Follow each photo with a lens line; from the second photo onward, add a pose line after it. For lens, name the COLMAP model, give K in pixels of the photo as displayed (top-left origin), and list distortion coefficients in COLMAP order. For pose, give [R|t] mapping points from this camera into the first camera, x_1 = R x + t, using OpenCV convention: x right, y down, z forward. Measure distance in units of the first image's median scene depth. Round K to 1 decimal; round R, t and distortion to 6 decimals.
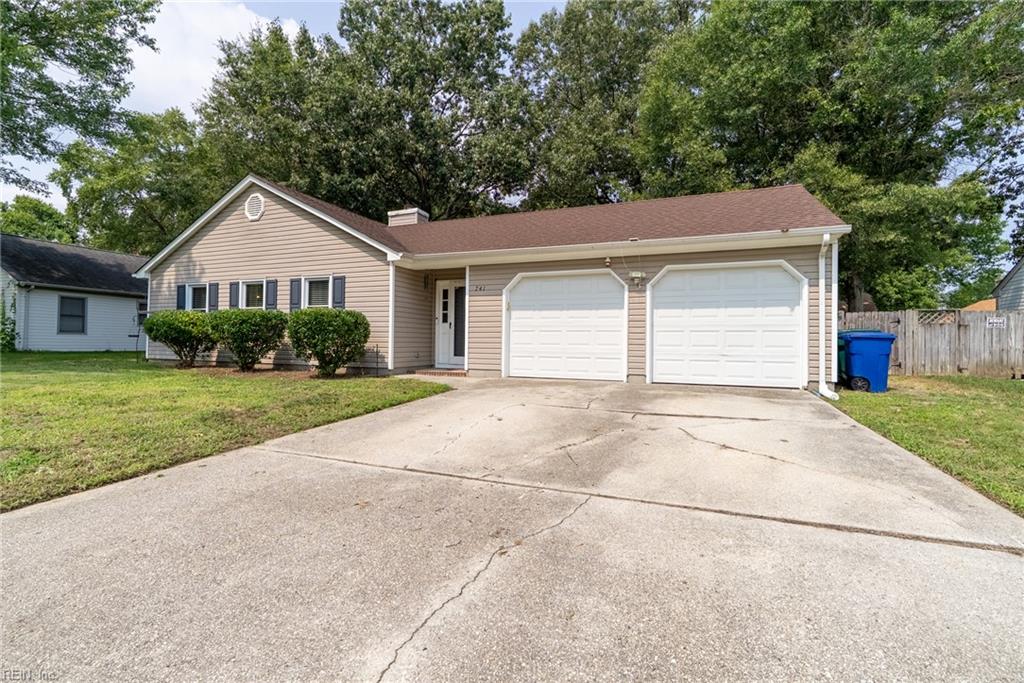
lens RADIAL K [[466.3, 0, 509.5], [0, 466.3, 341.7], [0, 0, 1]] dist [-0.016006, 0.006042]
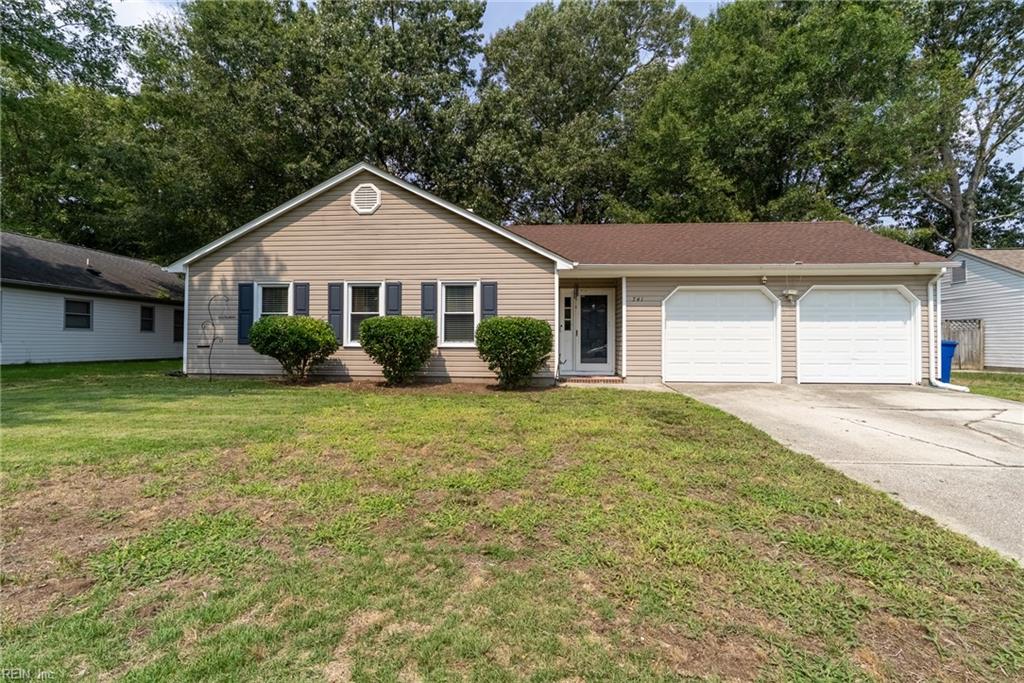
lens RADIAL K [[466.3, 0, 514.9], [0, 466.3, 343.3], [0, 0, 1]] dist [-0.016006, 0.006042]
pose [[0.950669, -0.008420, 0.310092, -0.615214], [0.007017, 0.999959, 0.005641, -0.020866], [-0.310127, -0.003187, 0.950690, 0.079553]]
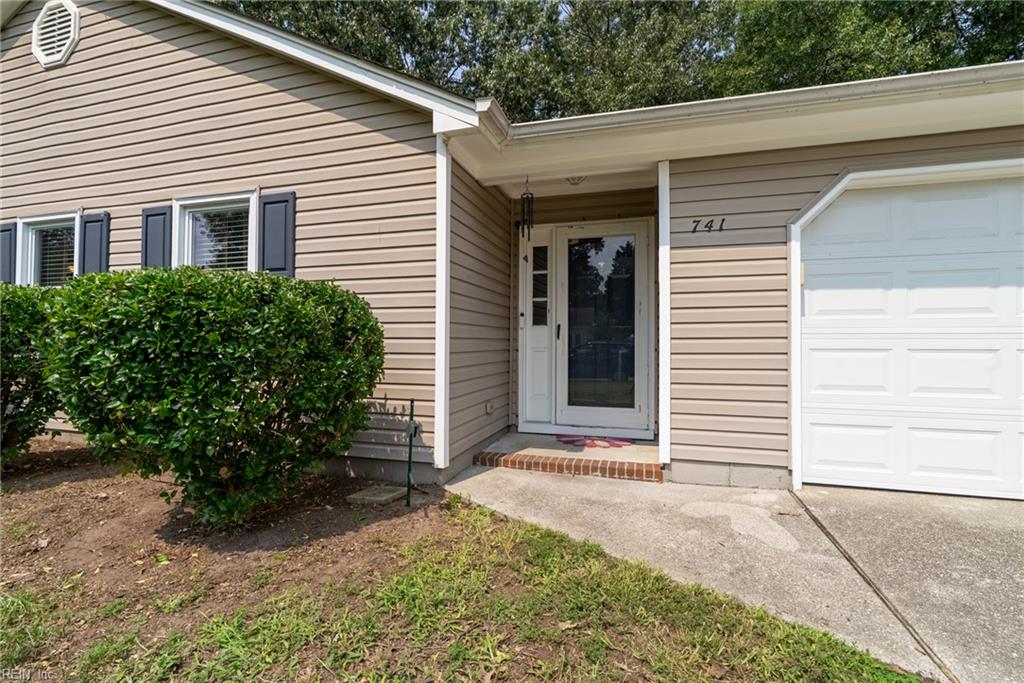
lens RADIAL K [[466.3, 0, 512.7], [0, 466.3, 343.4], [0, 0, 1]] dist [-0.016006, 0.006042]
pose [[0.994919, -0.007395, 0.100403, -0.226155], [0.007446, 0.999972, -0.000130, -0.026386], [-0.100400, 0.000877, 0.994947, 0.634311]]
